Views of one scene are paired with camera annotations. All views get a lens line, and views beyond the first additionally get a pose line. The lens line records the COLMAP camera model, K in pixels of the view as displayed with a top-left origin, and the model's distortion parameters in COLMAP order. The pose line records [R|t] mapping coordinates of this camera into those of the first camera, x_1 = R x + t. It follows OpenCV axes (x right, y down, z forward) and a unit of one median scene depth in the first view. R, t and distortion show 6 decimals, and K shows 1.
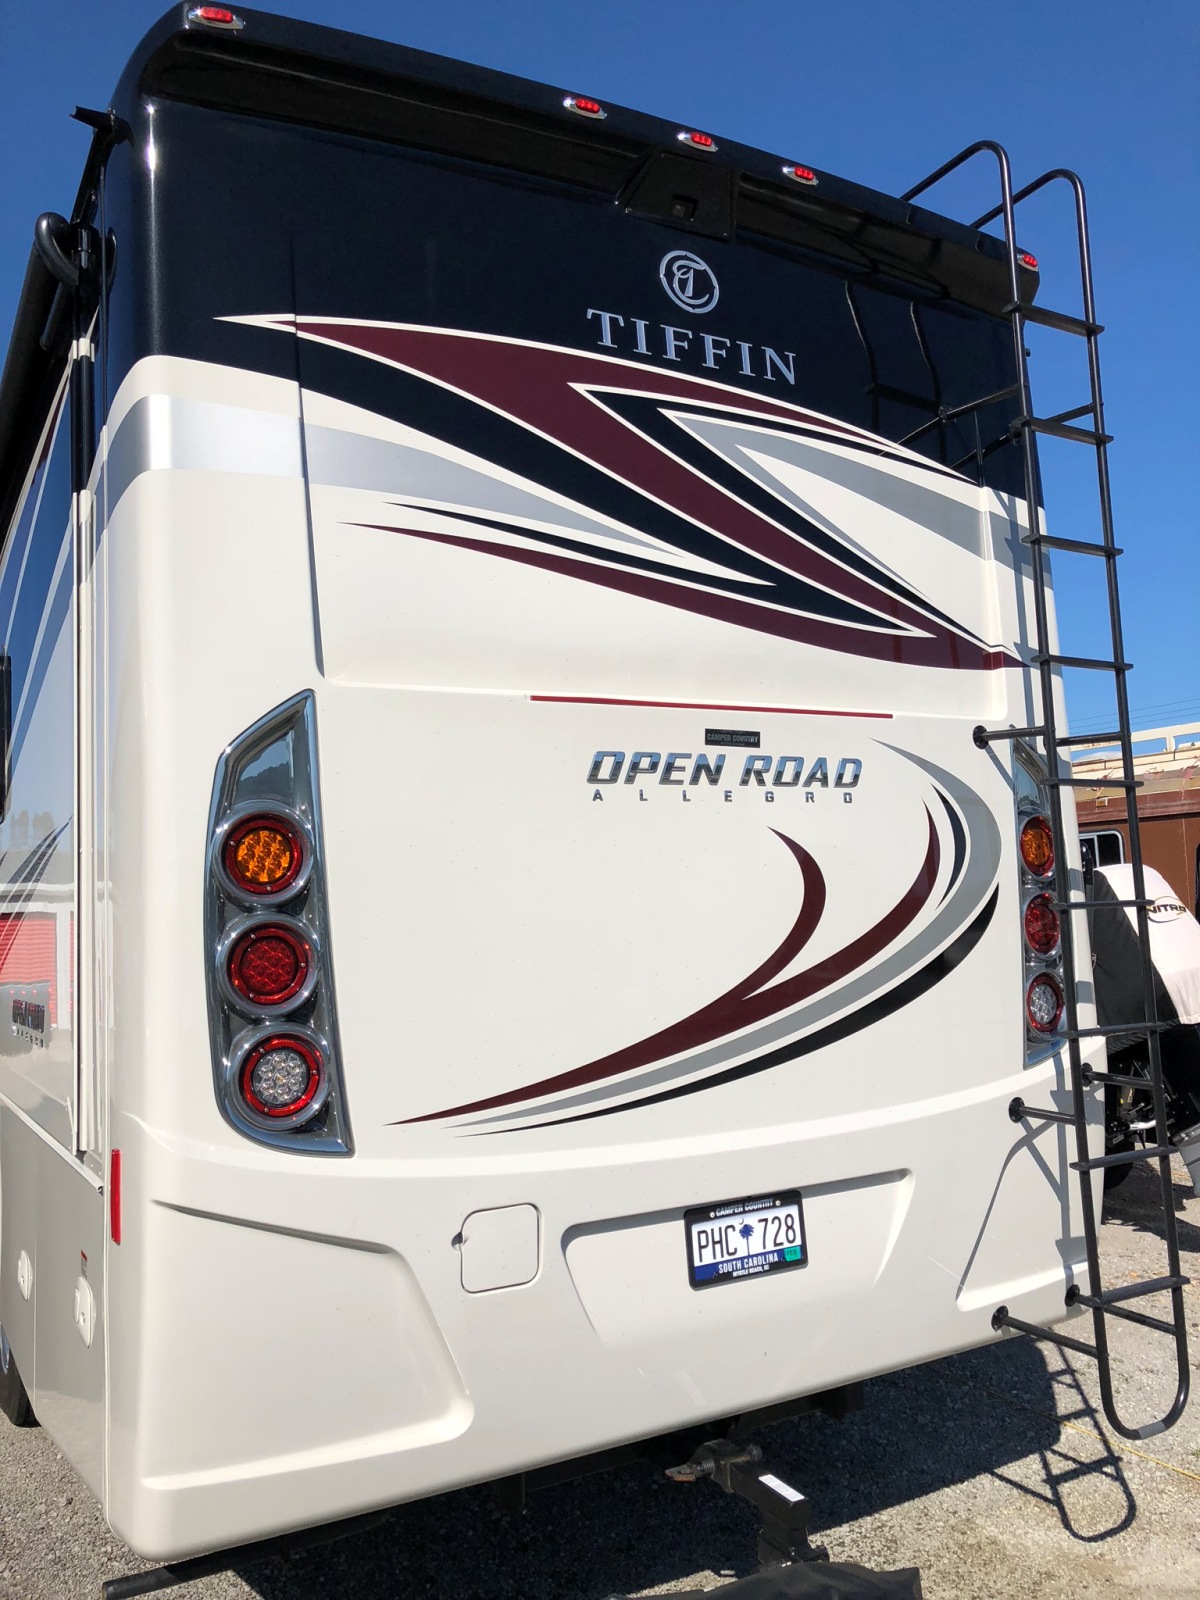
lens RADIAL K [[1302.7, 0, 592.3], [0, 1302.7, 791.8], [0, 0, 1]] dist [0.023950, -0.022030]
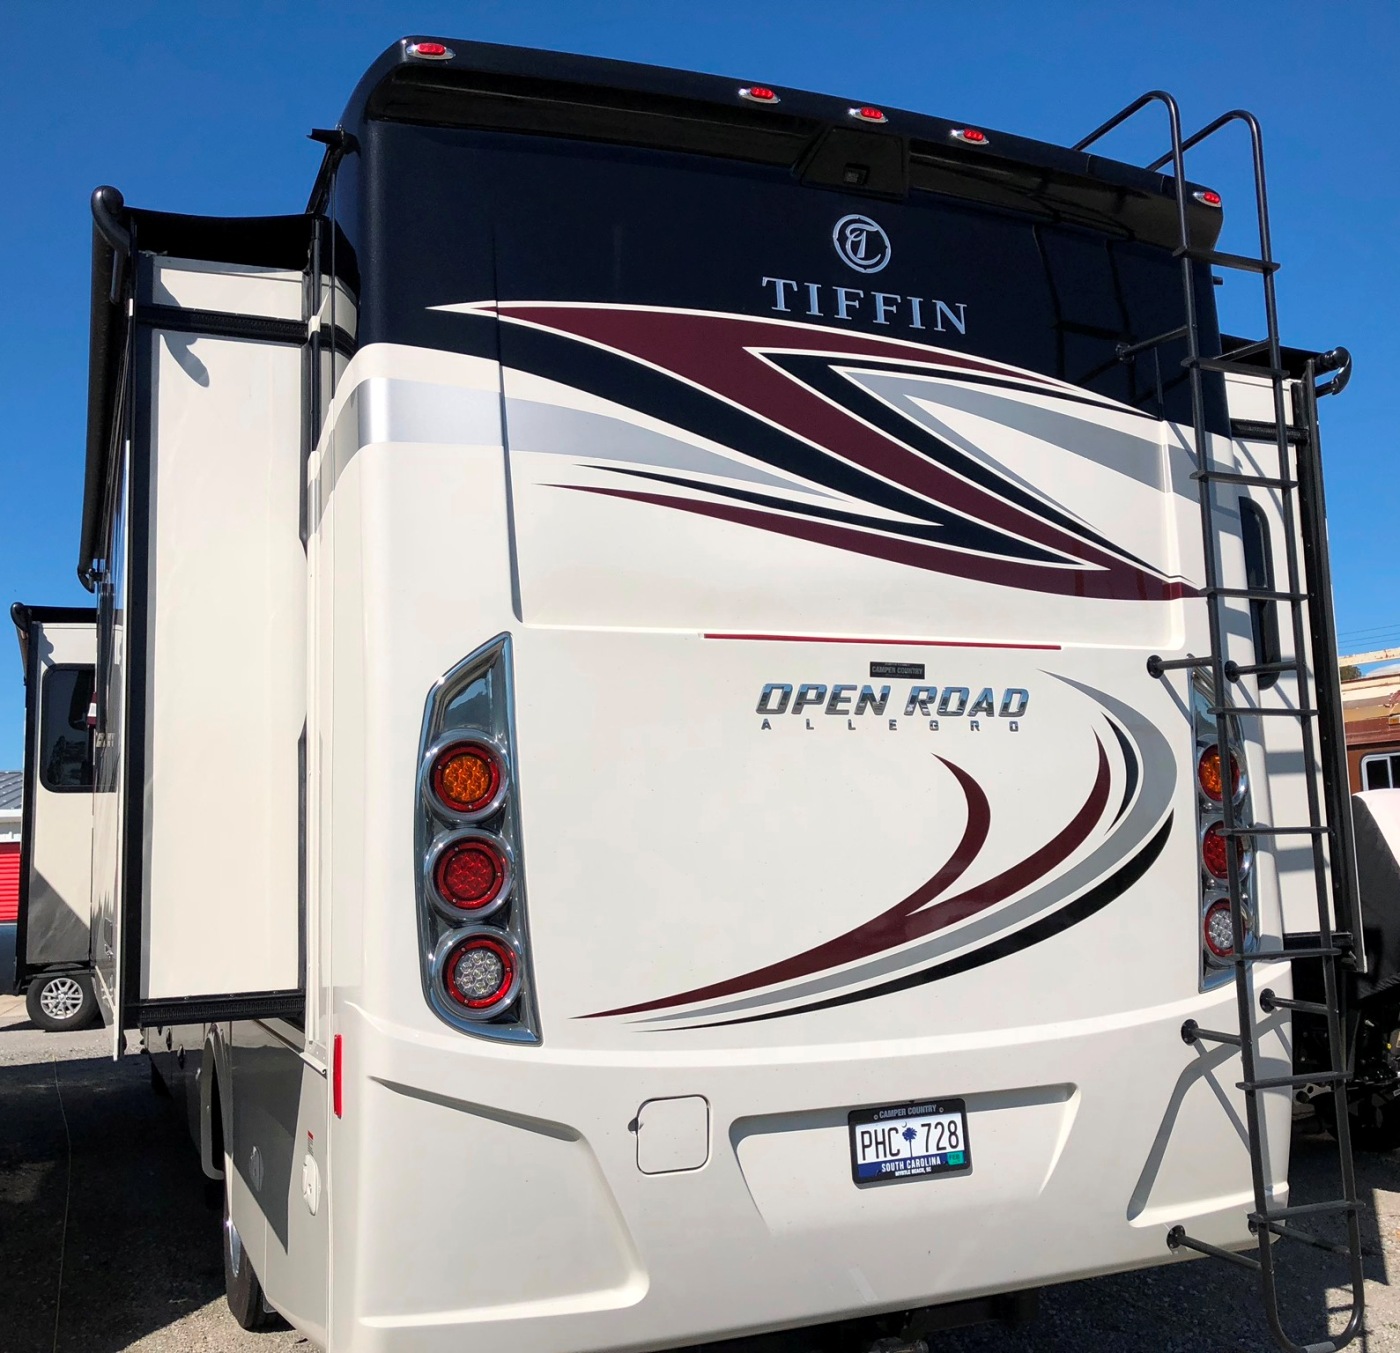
lens RADIAL K [[1423.8, 0, 687.5], [0, 1423.8, 670.9], [0, 0, 1]] dist [0.040709, 0.000000]
pose [[0.993369, -0.000574, -0.114971, 0.071056], [-0.001904, 0.999768, -0.021441, -0.015669], [0.114956, 0.021518, 0.993137, -0.184036]]
